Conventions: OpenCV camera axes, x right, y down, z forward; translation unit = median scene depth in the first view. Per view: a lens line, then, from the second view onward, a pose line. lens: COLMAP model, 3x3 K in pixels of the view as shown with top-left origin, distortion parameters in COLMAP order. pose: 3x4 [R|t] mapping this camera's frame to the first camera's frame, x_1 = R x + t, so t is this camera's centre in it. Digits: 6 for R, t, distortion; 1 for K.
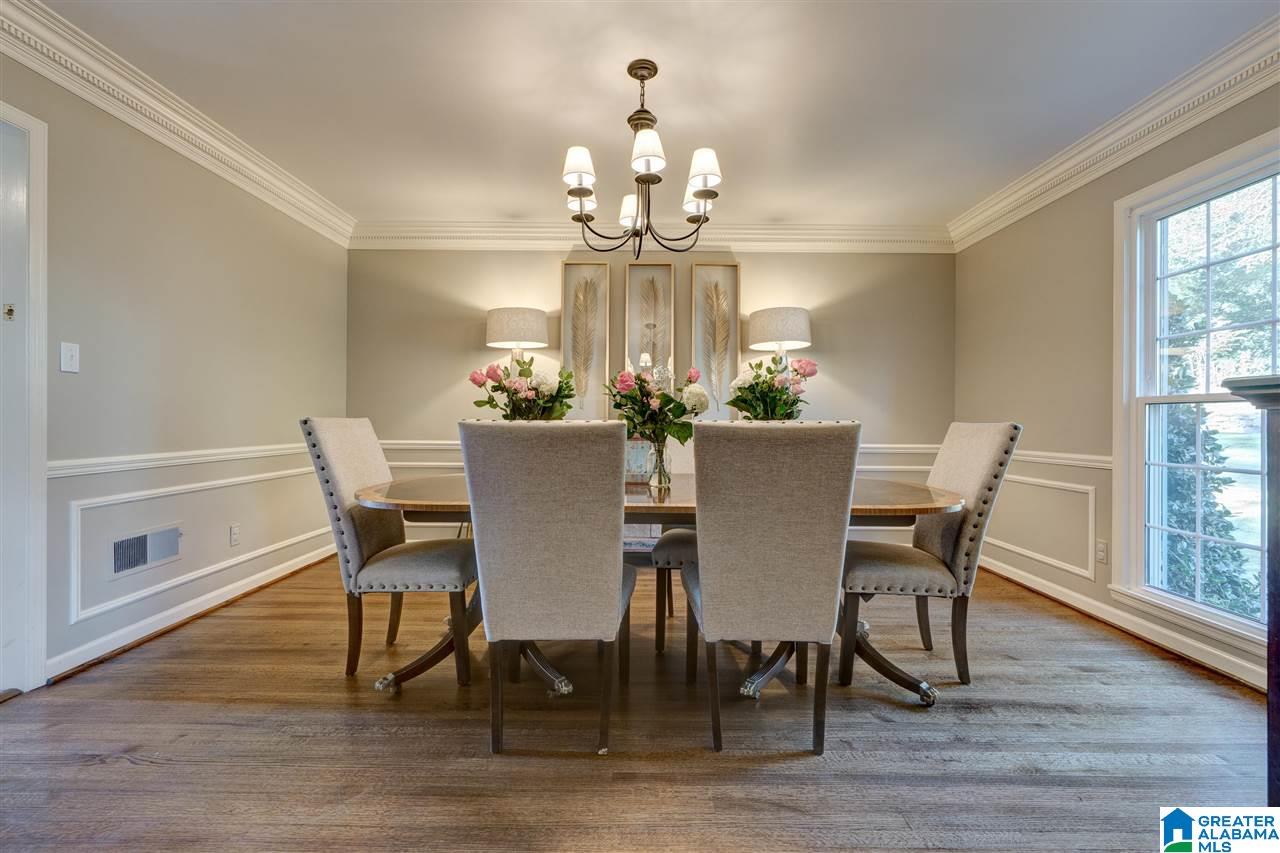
lens RADIAL K [[581.7, 0, 636.4], [0, 581.7, 422.2], [0, 0, 1]] dist [-0.001437, 0.000119]
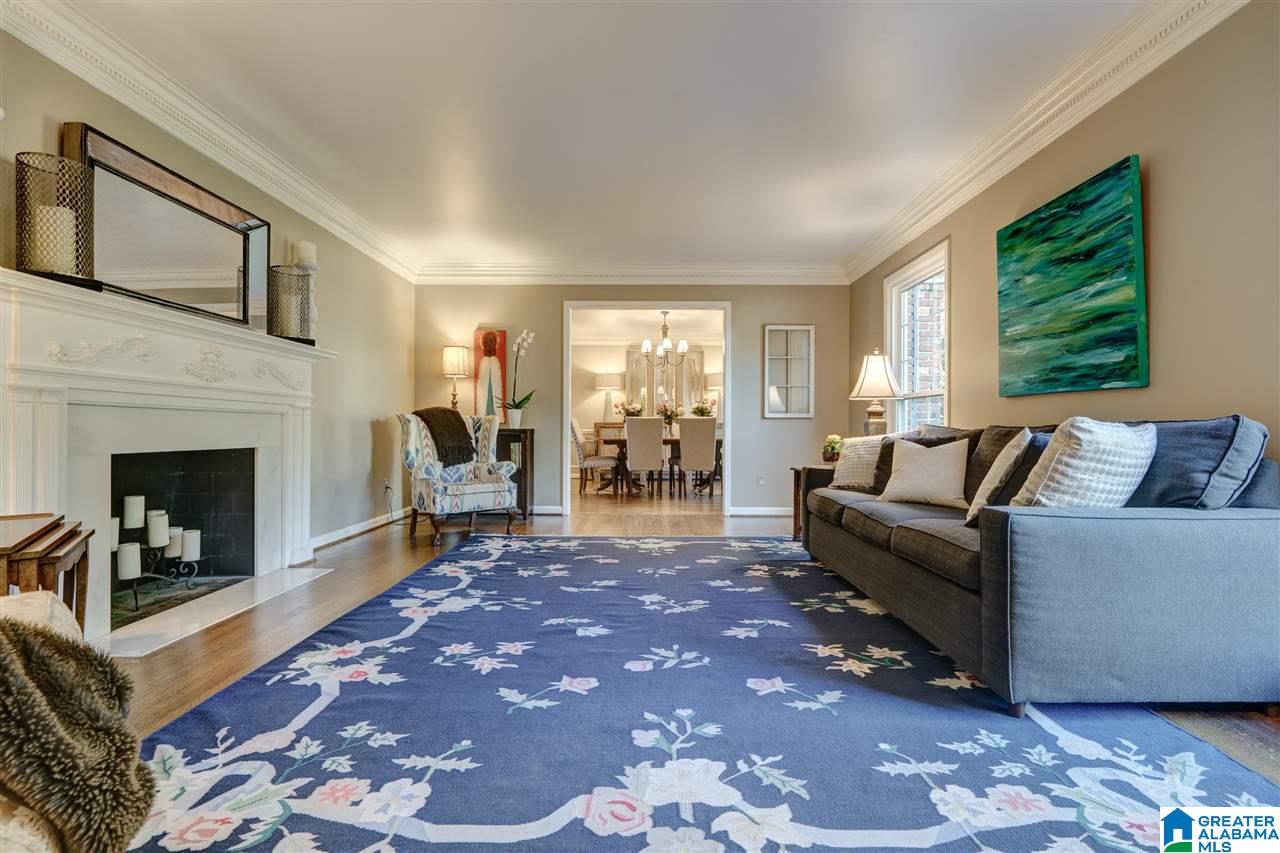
lens RADIAL K [[575.6, 0, 640.0], [0, 575.6, 426.5], [0, 0, 1]] dist [-0.000060, 0.000186]
pose [[0.999991, -0.002104, -0.003816, -0.113275], [0.002084, 0.999983, -0.005357, 0.060259], [0.003827, 0.005349, 0.999978, -2.157084]]
